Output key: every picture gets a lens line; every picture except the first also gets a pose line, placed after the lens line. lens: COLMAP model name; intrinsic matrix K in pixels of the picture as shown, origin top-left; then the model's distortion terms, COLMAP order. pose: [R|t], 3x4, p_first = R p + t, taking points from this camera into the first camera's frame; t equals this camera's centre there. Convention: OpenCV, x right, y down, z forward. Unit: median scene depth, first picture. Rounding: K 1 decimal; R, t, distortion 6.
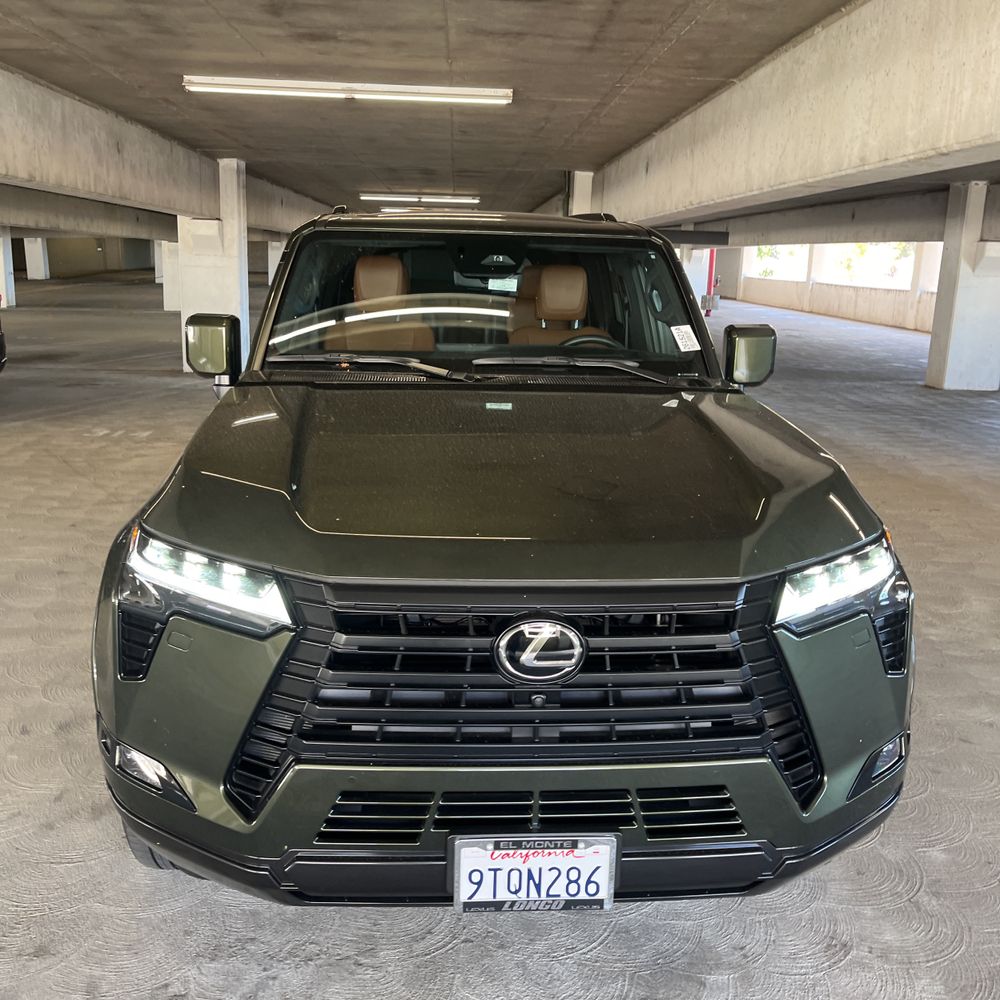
lens RADIAL K [[1018.6, 0, 492.0], [0, 1018.6, 487.3], [0, 0, 1]] dist [0.019055, 0.000000]
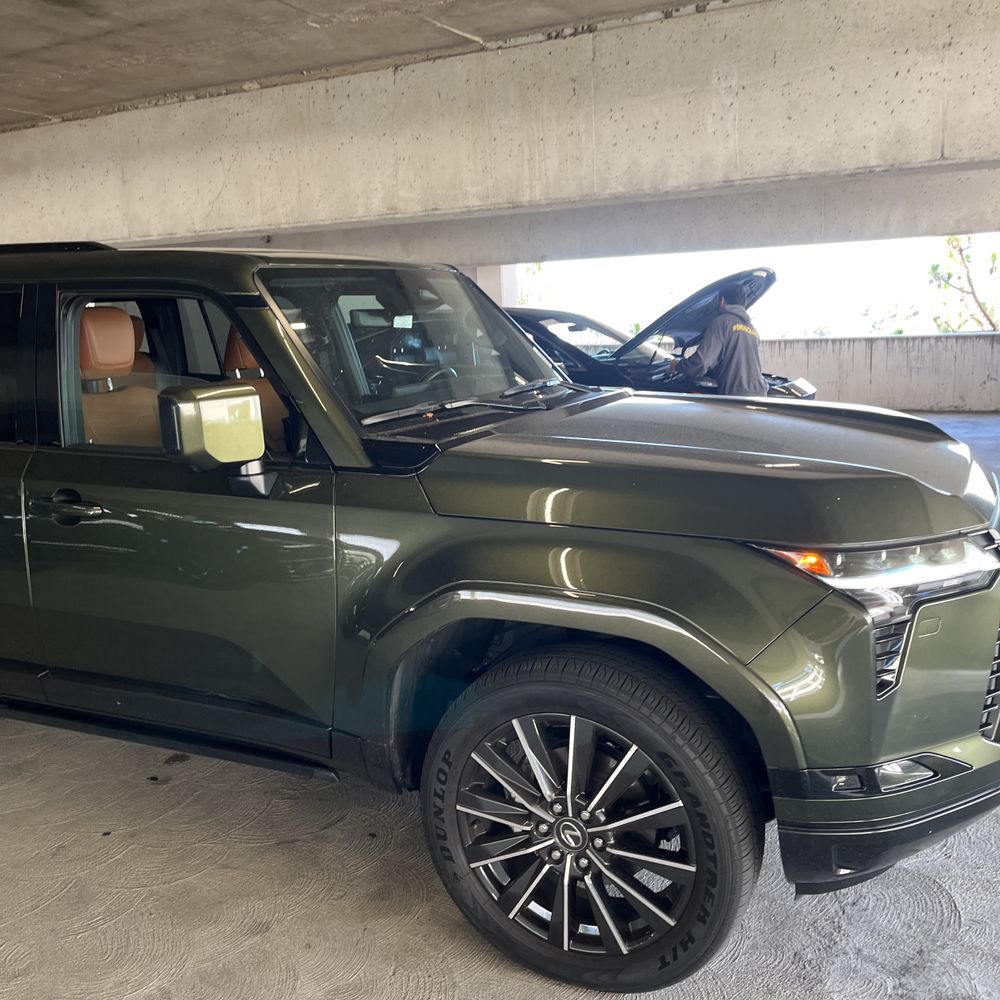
lens RADIAL K [[1018.6, 0, 513.5], [0, 1018.6, 493.1], [0, 0, 1]] dist [0.019055, 0.000000]
pose [[0.474144, -0.200624, 0.857285, -0.531072], [0.243623, 0.965570, 0.091223, -0.071300], [-0.846071, 0.165601, 0.506696, 0.305771]]
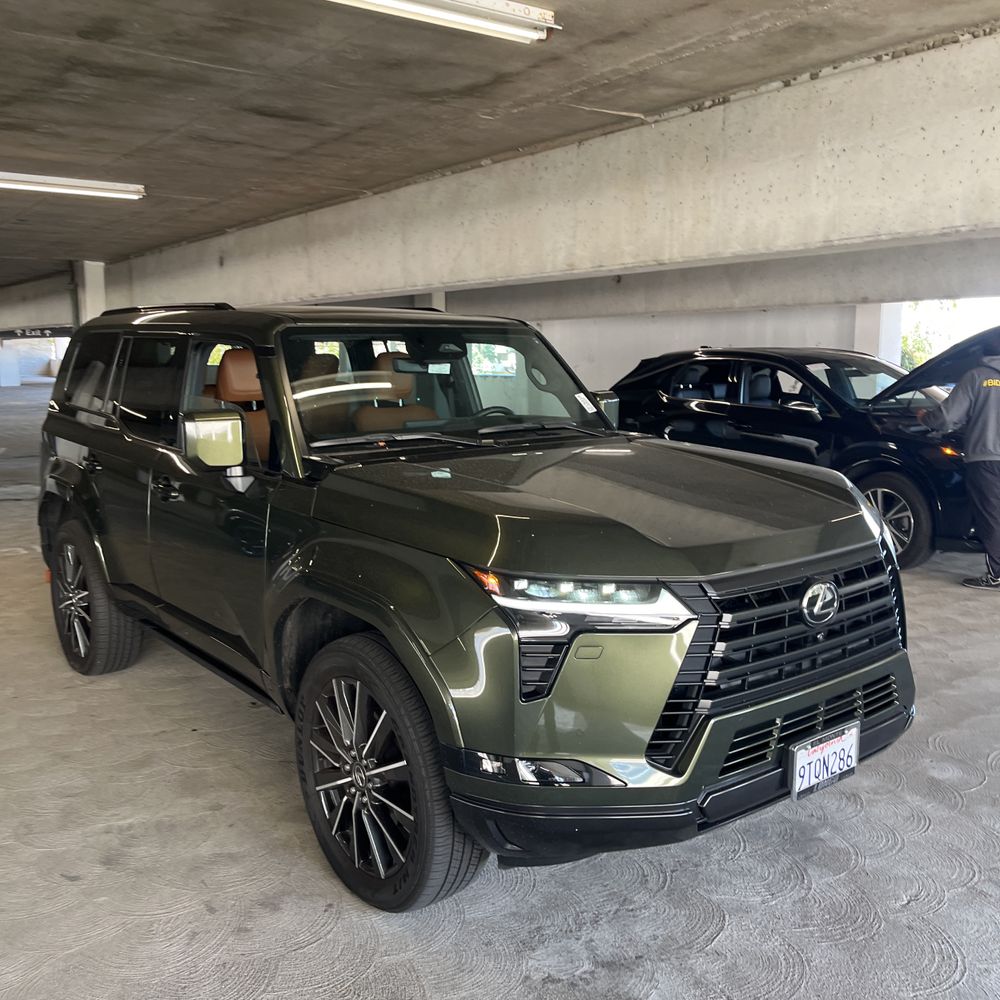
lens RADIAL K [[1018.6, 0, 494.7], [0, 1018.6, 494.5], [0, 0, 1]] dist [0.019055, 0.000000]
pose [[0.822983, -0.112383, 0.556838, -0.405932], [0.153473, 0.987771, -0.027472, -0.009260], [-0.546941, 0.108069, 0.830167, 0.005119]]
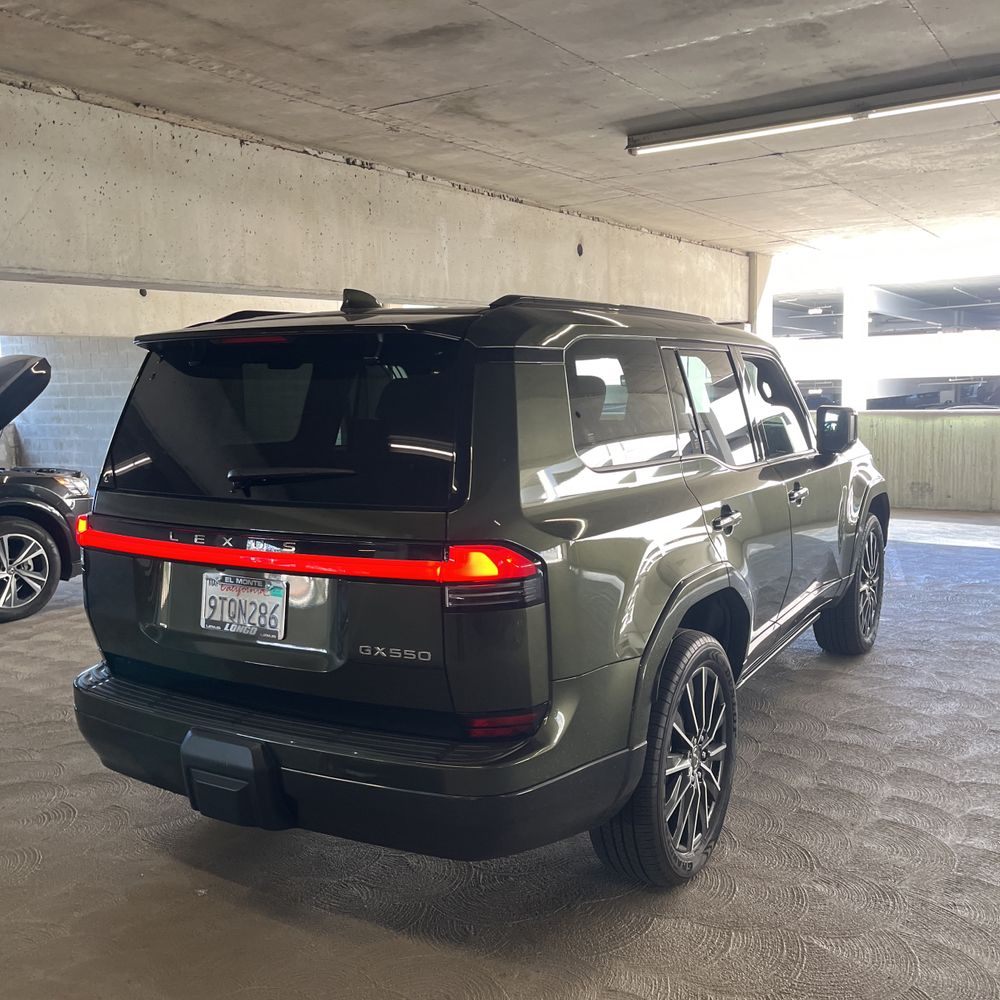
lens RADIAL K [[1018.6, 0, 499.6], [0, 1018.6, 507.0], [0, 0, 1]] dist [0.019055, 0.000000]
pose [[-0.823579, -0.081006, 0.561387, -0.438729], [0.127945, 0.937707, 0.323009, -0.351581], [-0.552582, 0.337851, -0.761912, 1.517878]]
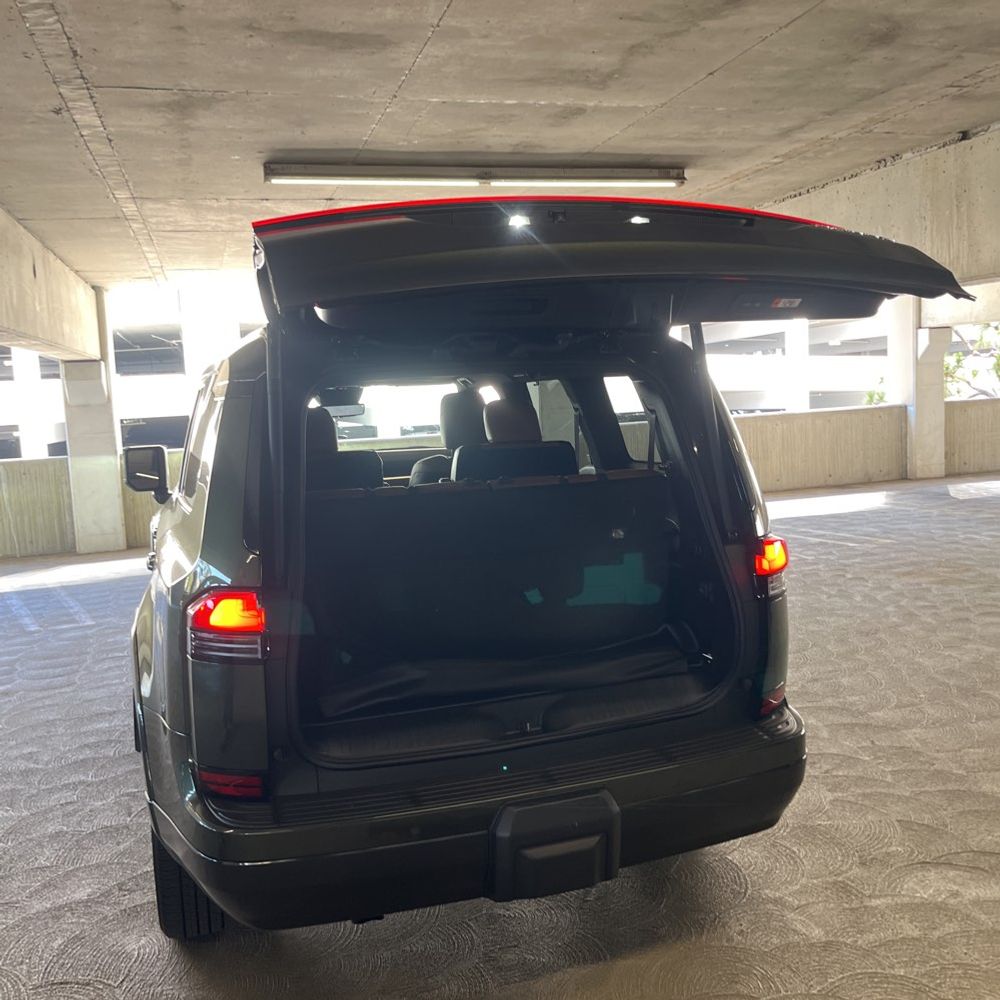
lens RADIAL K [[1018.6, 0, 506.4], [0, 1018.6, 496.0], [0, 0, 1]] dist [0.019055, 0.000000]
pose [[-0.969983, 0.039891, -0.239880, 0.084915], [-0.038205, 0.949204, 0.312334, -0.365080], [0.240154, 0.312123, -0.919187, 1.616201]]
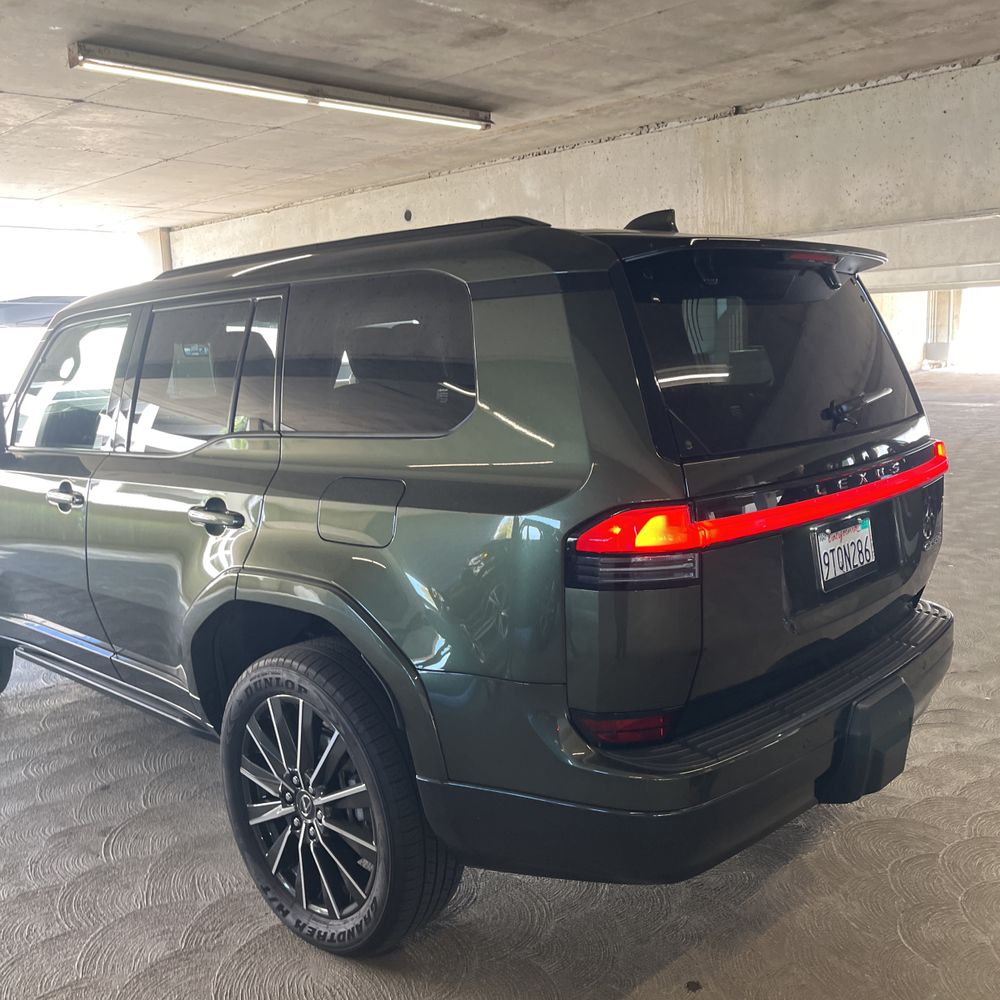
lens RADIAL K [[1018.6, 0, 494.4], [0, 1018.6, 496.5], [0, 0, 1]] dist [0.019055, 0.000000]
pose [[-0.738477, 0.101739, -0.666559, 0.395306], [-0.132602, 0.947334, 0.291504, -0.291854], [0.661111, 0.303657, -0.686094, 1.418389]]
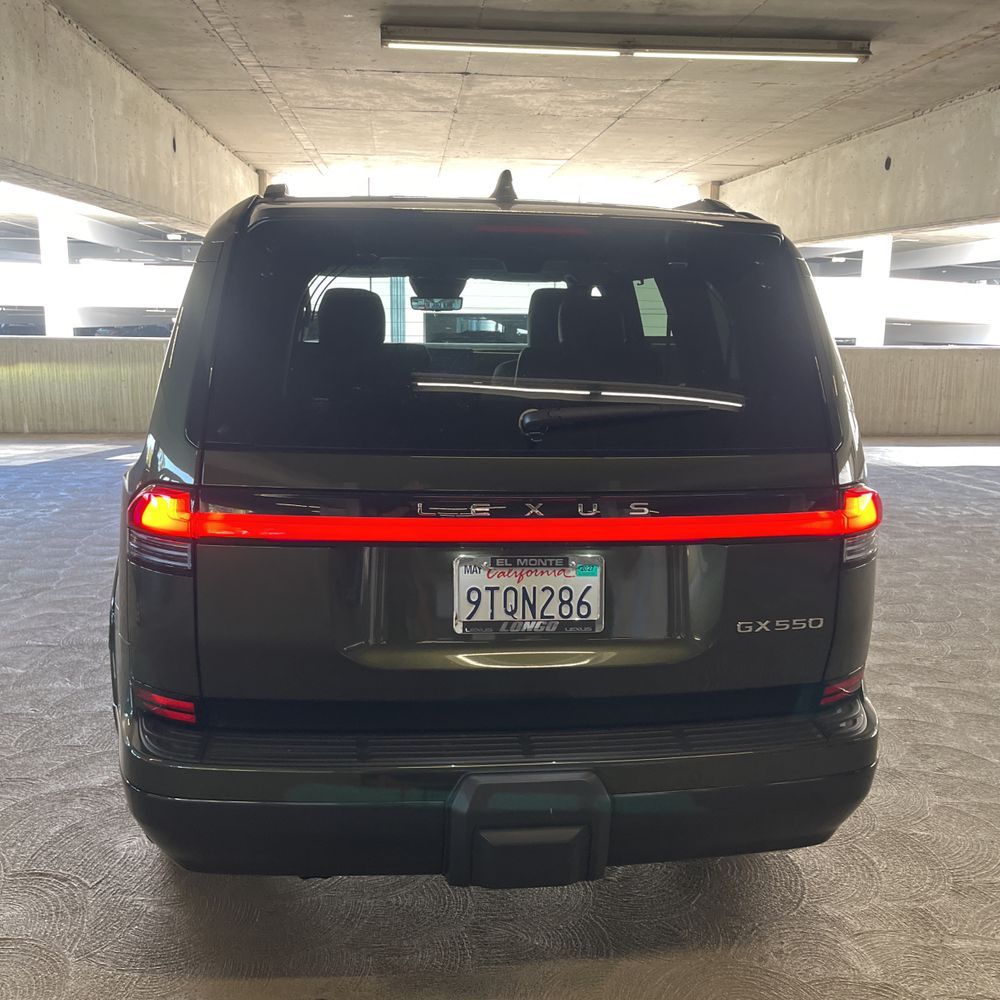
lens RADIAL K [[1018.6, 0, 483.7], [0, 1018.6, 493.1], [0, 0, 1]] dist [0.019055, 0.000000]
pose [[-0.998125, -0.039610, -0.046663, -0.002929], [-0.054972, 0.915376, 0.398829, -0.339202], [0.026917, 0.400646, -0.915837, 1.545308]]
